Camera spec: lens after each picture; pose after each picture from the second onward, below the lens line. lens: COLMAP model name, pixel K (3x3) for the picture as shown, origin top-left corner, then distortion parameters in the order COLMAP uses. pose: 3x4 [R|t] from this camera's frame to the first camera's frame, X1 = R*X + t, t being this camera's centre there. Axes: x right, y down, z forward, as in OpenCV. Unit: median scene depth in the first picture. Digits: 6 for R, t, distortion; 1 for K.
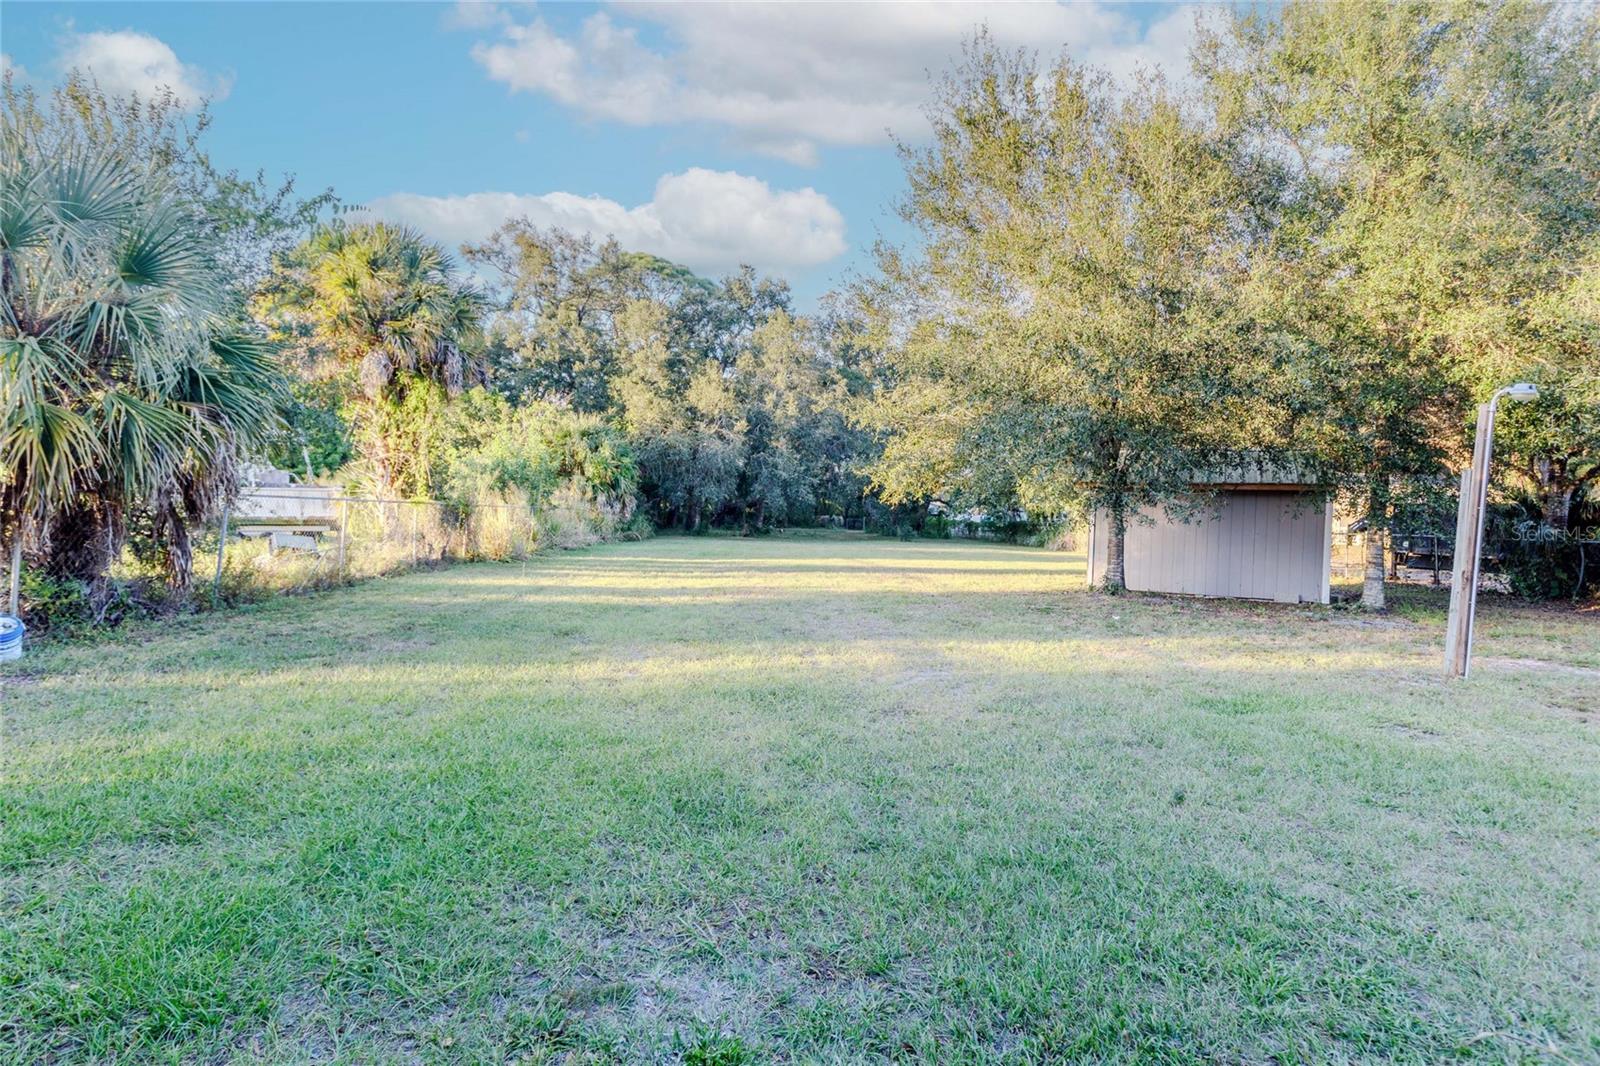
lens RADIAL K [[781.1, 0, 801.1], [0, 781.1, 532.8], [0, 0, 1]] dist [0.002449, 0.000210]
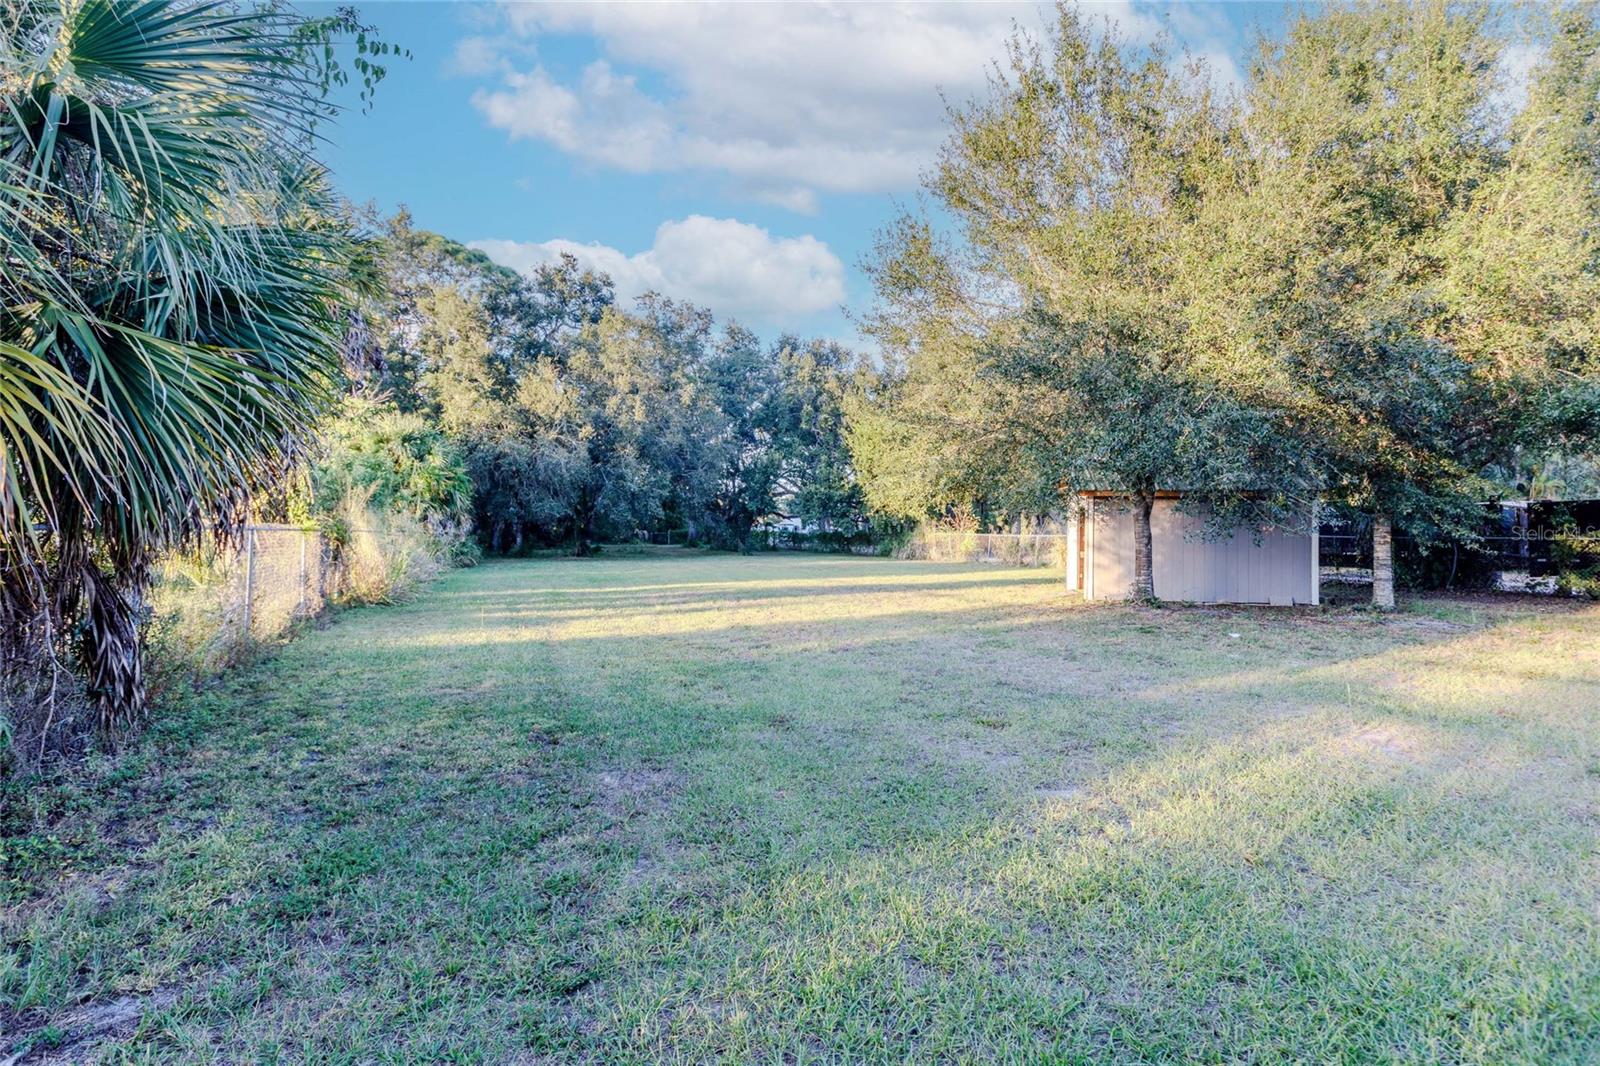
lens RADIAL K [[781.1, 0, 799.4], [0, 781.1, 529.5], [0, 0, 1]] dist [0.002449, 0.000210]
pose [[0.952002, -0.025093, 0.305060, -0.115743], [0.030990, 0.999414, -0.014503, -0.005930], [-0.304518, 0.023260, 0.952223, 0.083157]]
